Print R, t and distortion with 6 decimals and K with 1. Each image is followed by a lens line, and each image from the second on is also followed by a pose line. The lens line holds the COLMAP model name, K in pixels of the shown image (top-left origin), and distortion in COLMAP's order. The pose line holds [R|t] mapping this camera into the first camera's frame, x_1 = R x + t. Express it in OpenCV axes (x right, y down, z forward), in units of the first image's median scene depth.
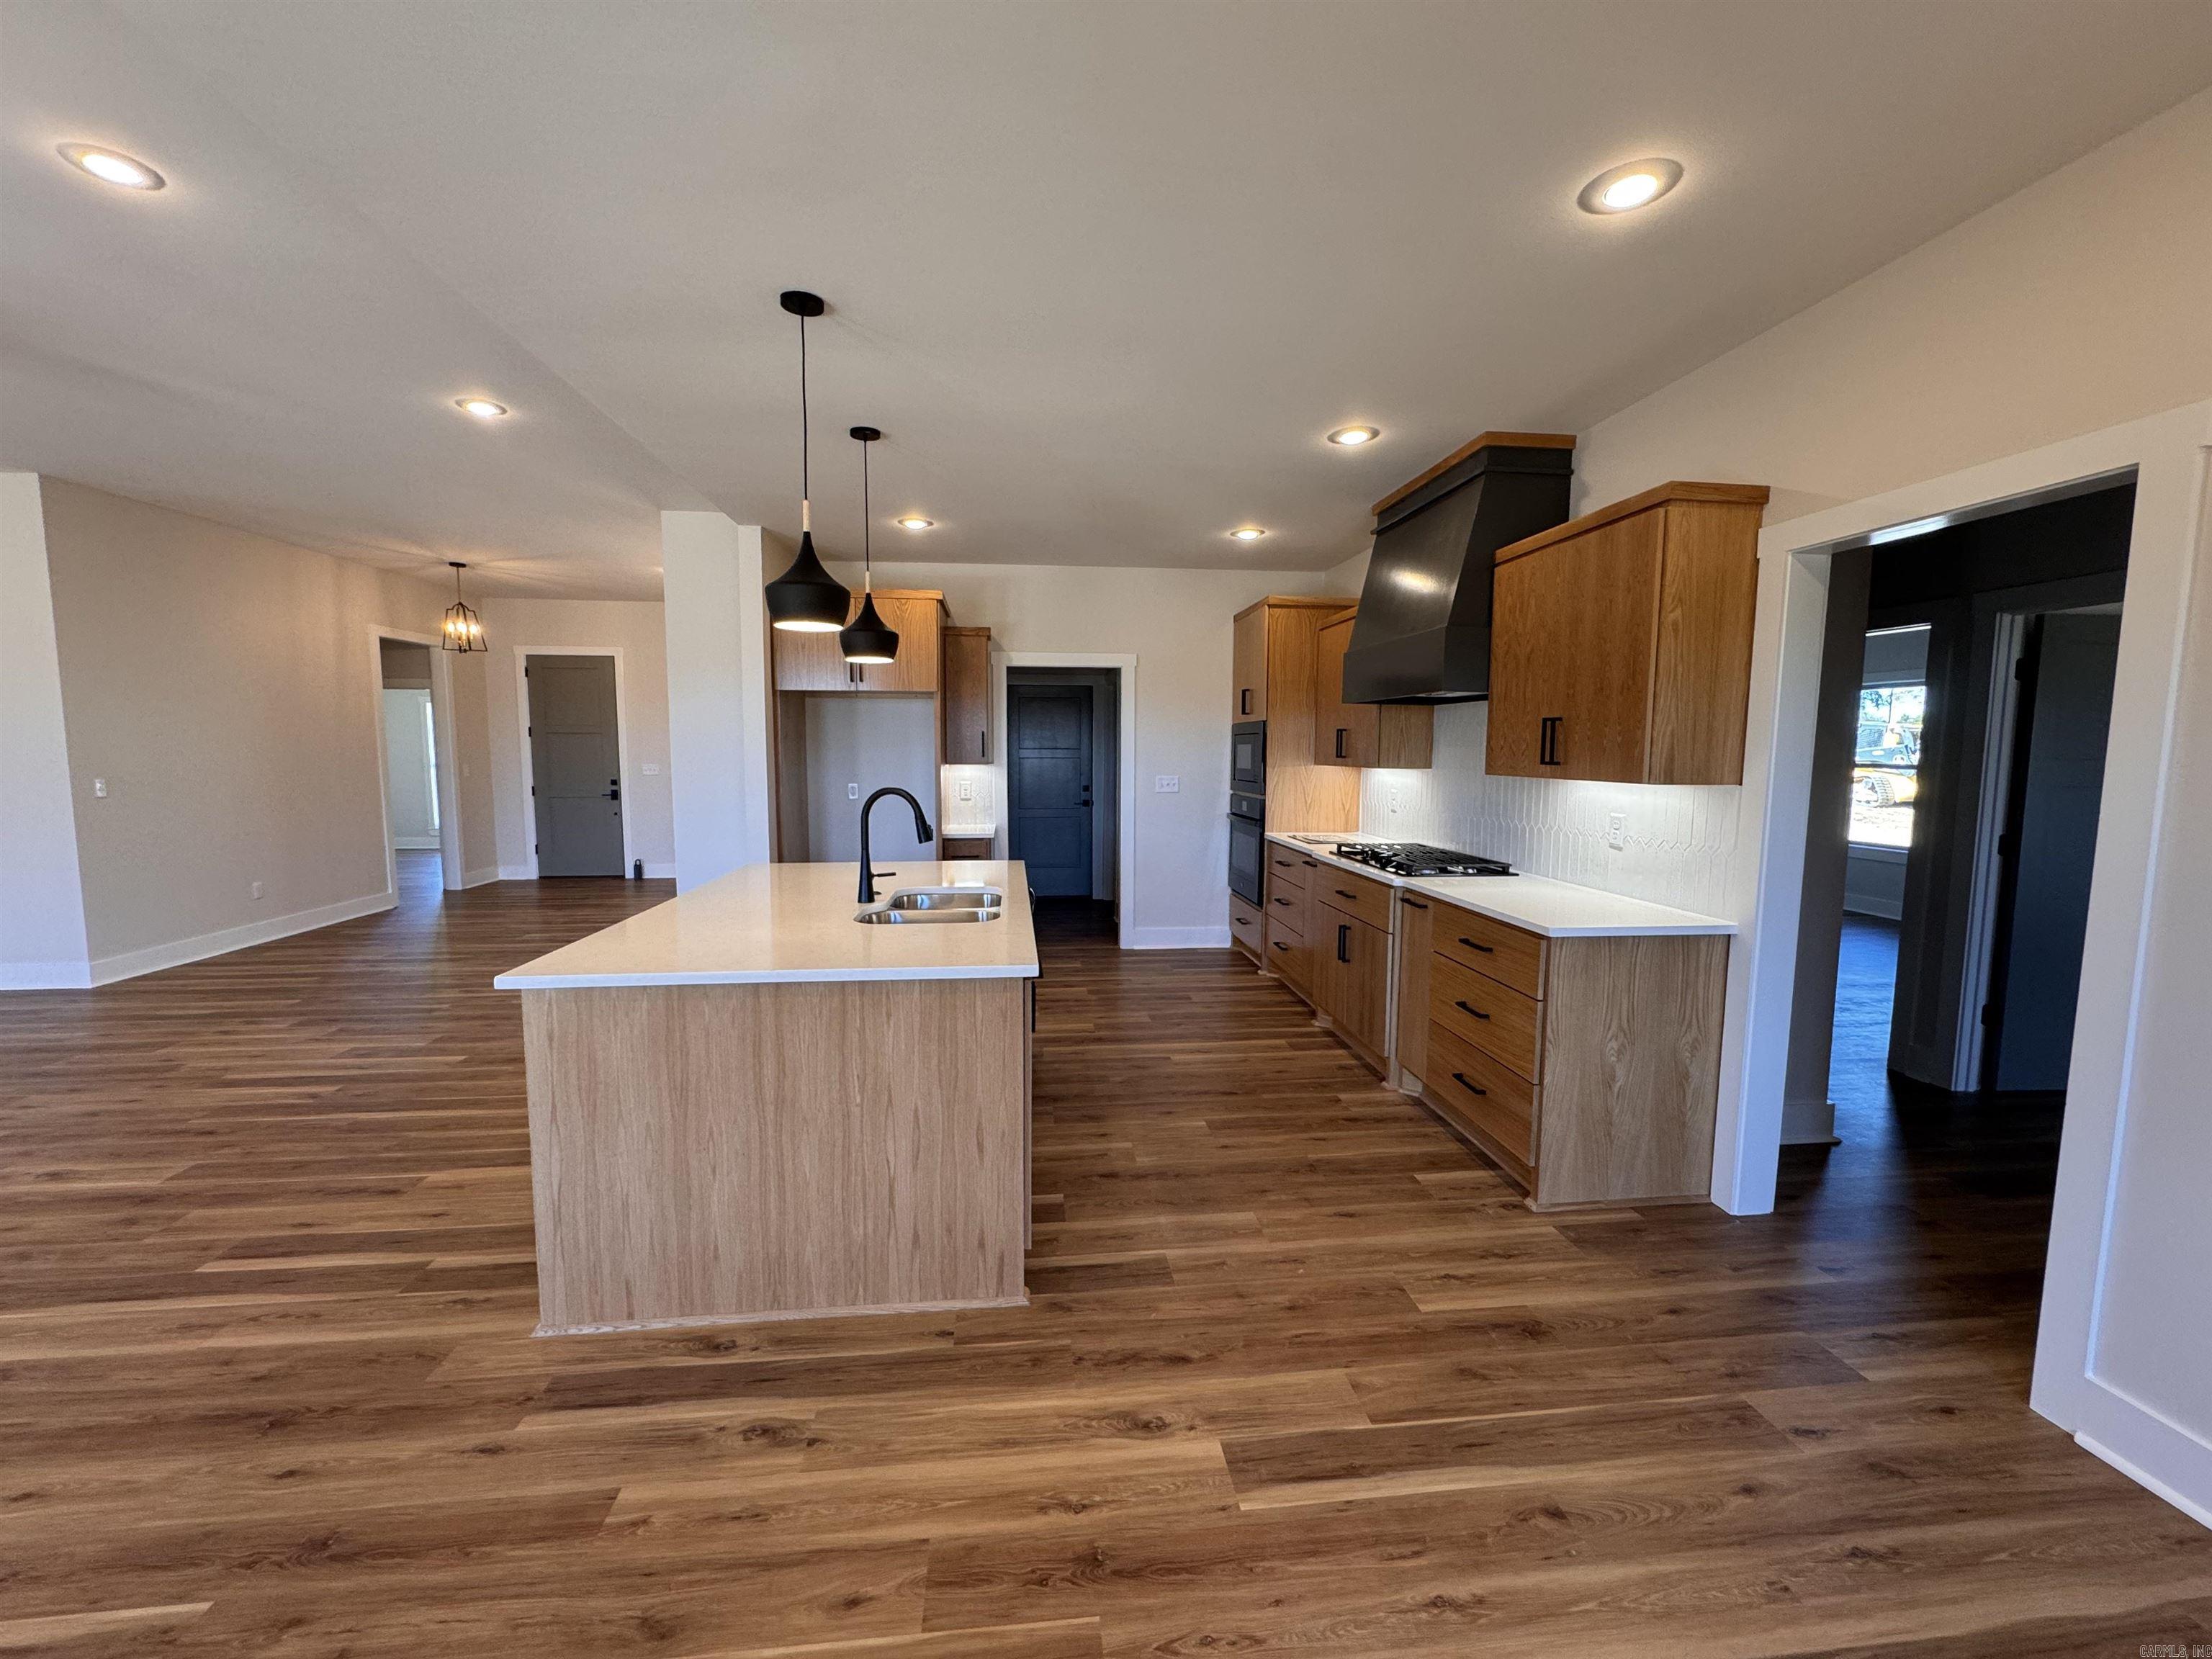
lens RADIAL K [[882.5, 0, 1105.4], [0, 882.5, 829.2], [0, 0, 1]] dist [-0.003198, 0.000630]
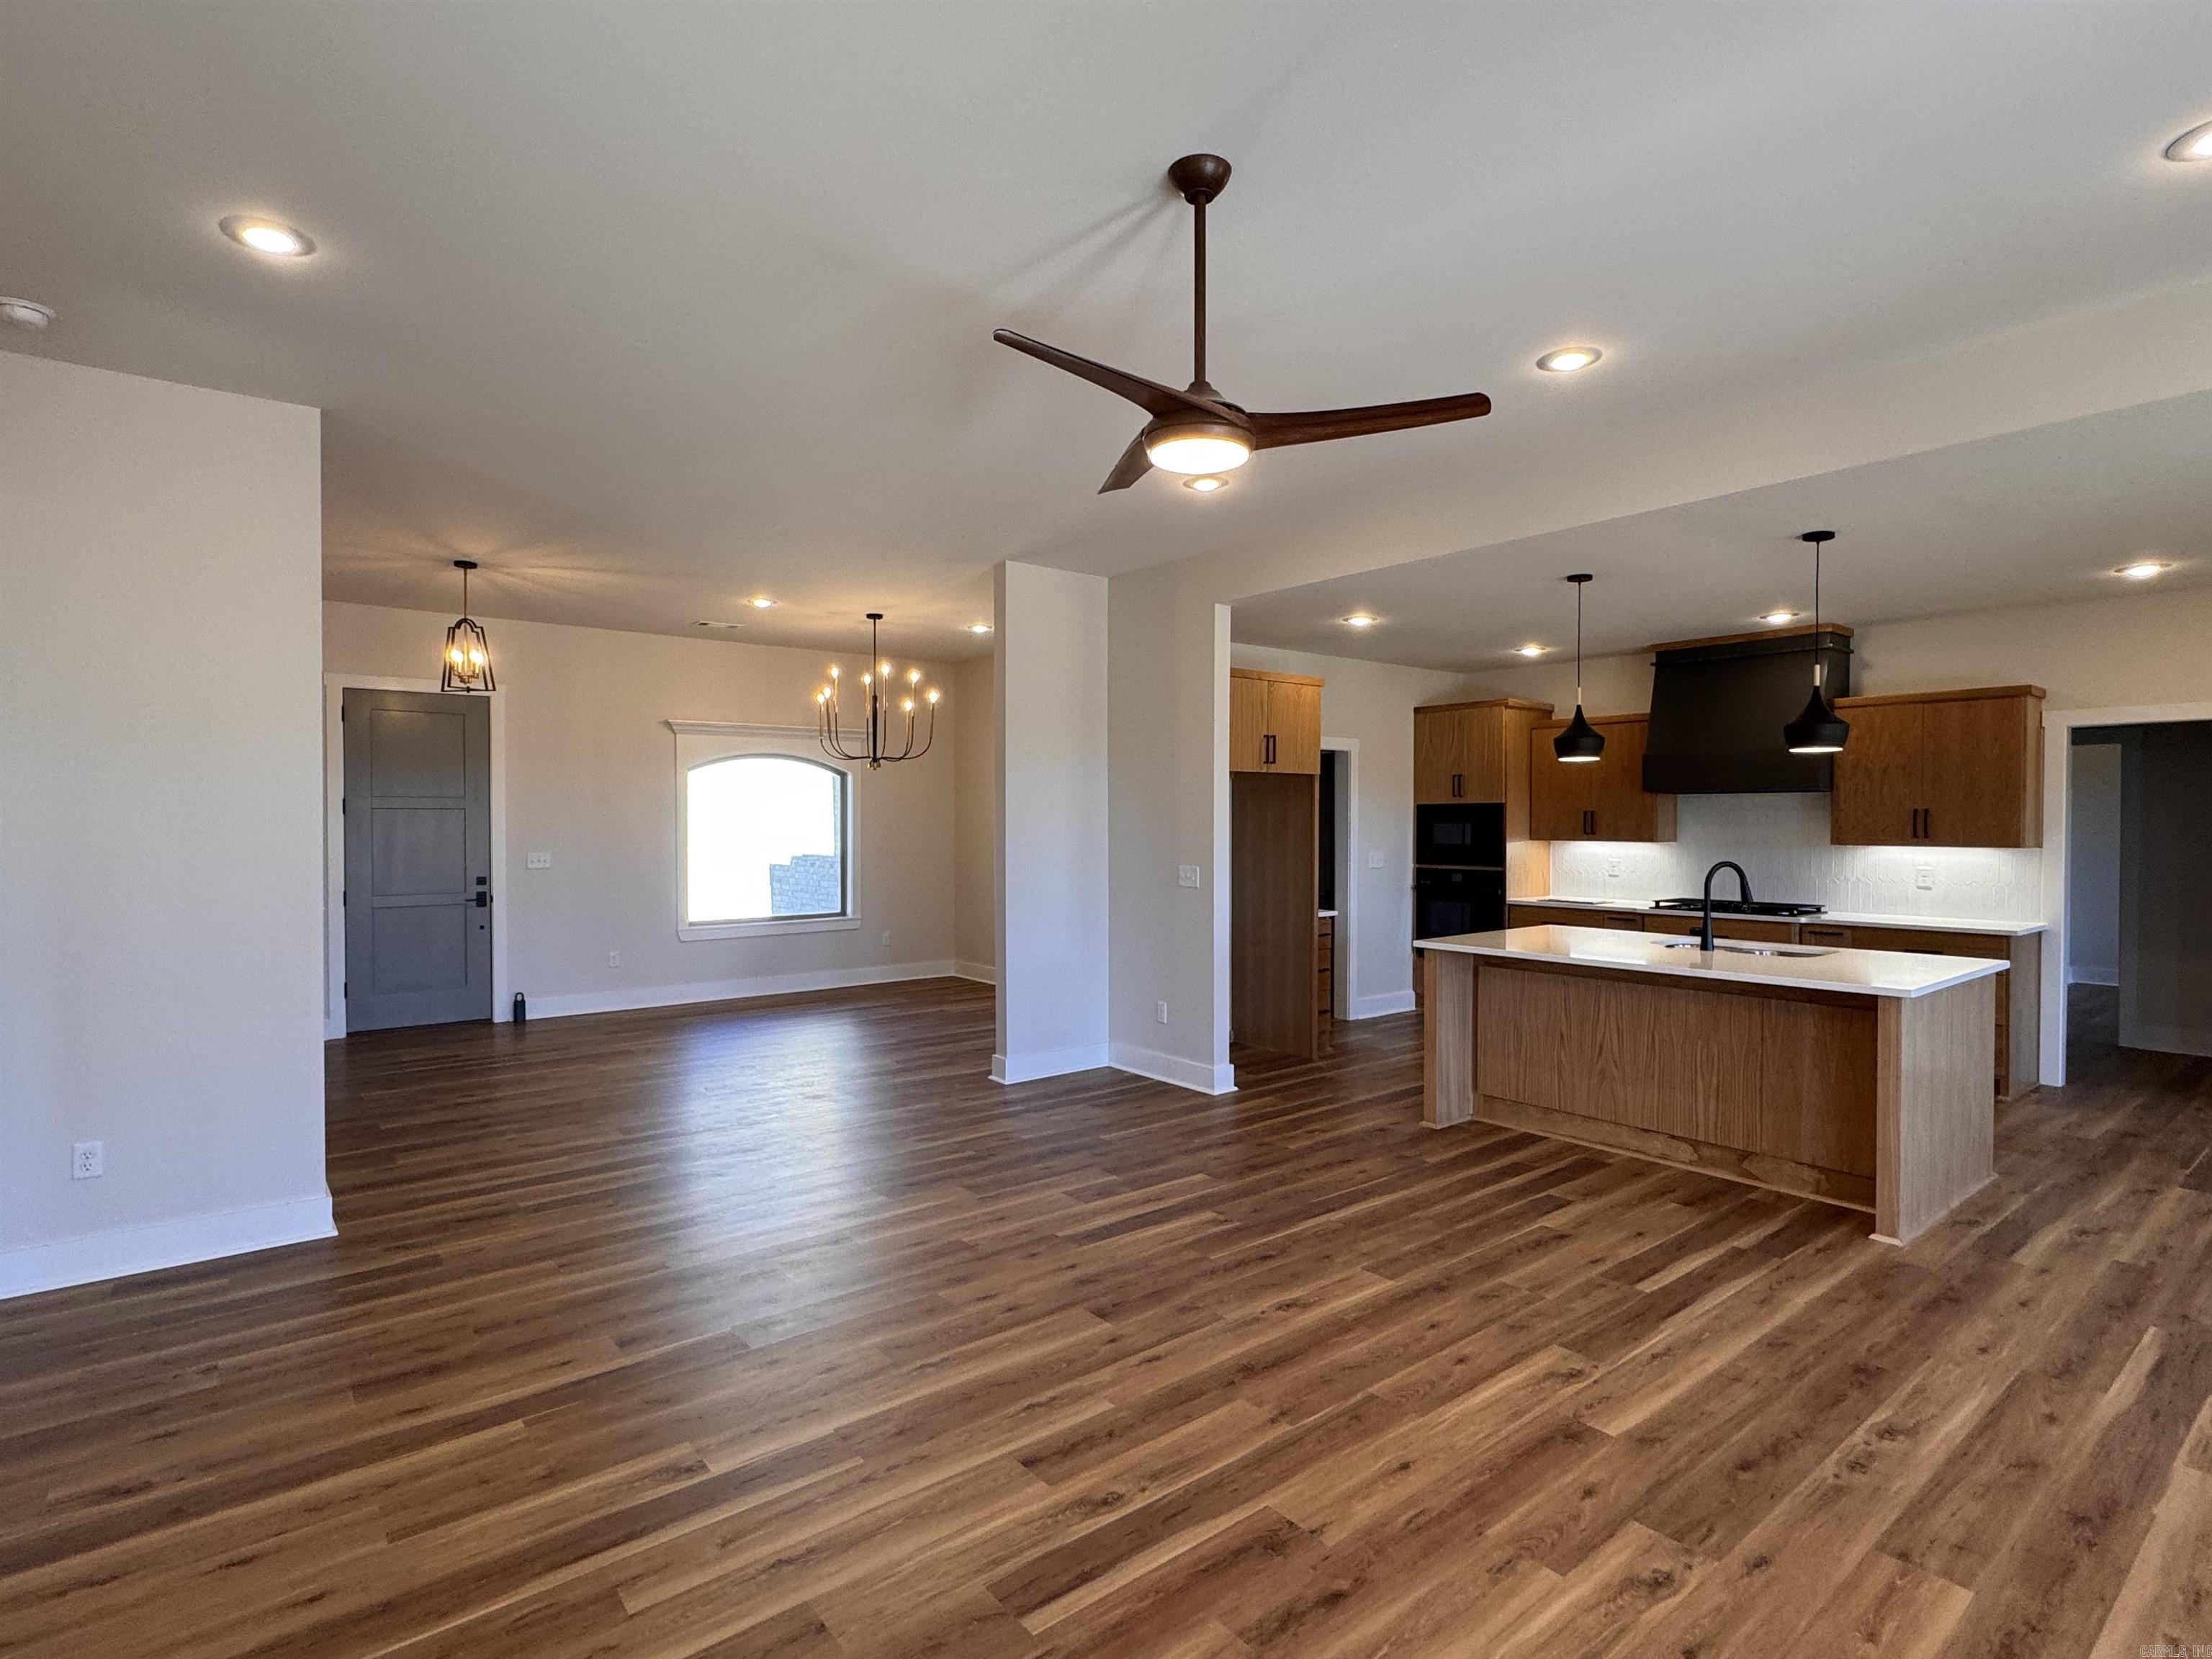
lens RADIAL K [[1115.1, 0, 1102.7], [0, 1115.1, 835.1], [0, 0, 1]] dist [-0.003527, 0.000155]
pose [[0.844024, -0.011702, 0.536177, -2.099057], [0.052851, 0.996710, -0.061443, -0.036606], [-0.533694, 0.080197, 0.841866, 0.091272]]
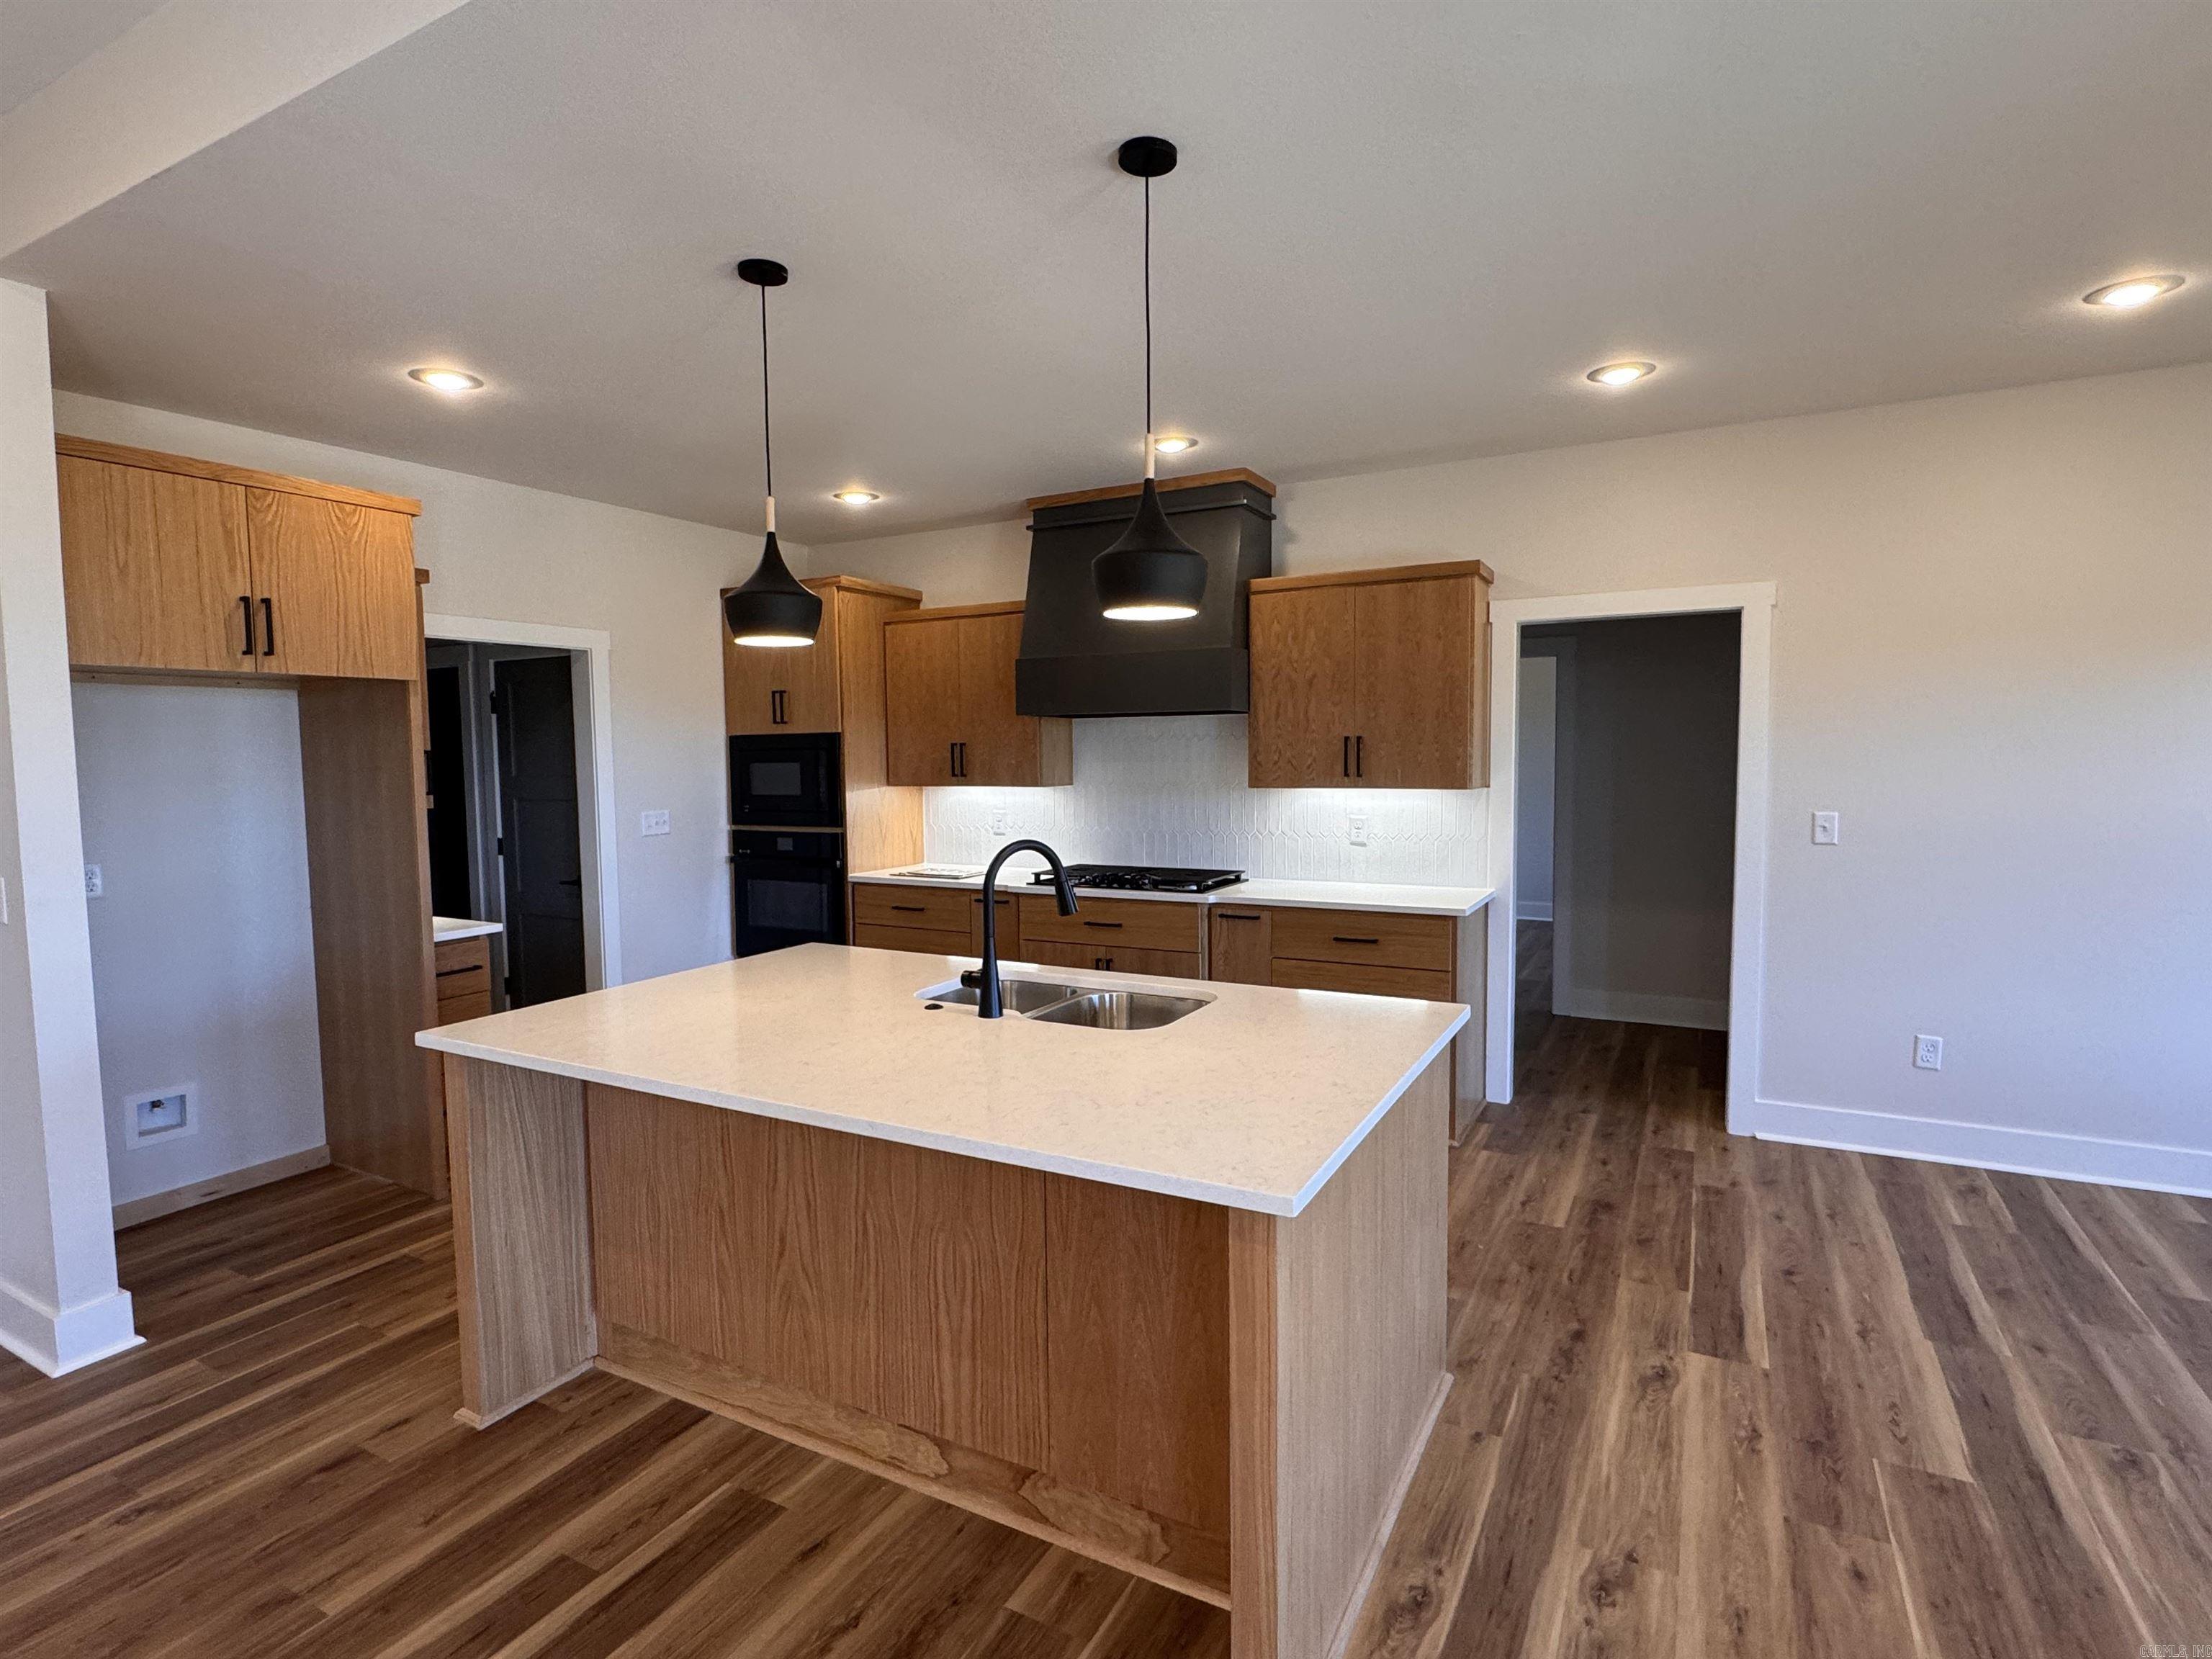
lens RADIAL K [[1111.3, 0, 1106.0], [0, 1111.3, 829.5], [0, 0, 1]] dist [-0.000681, -0.000394]
pose [[0.570226, -0.071352, 0.818383, -0.990735], [0.091640, 0.995528, 0.022945, -0.076253], [-0.816361, 0.061913, 0.574214, 0.487944]]
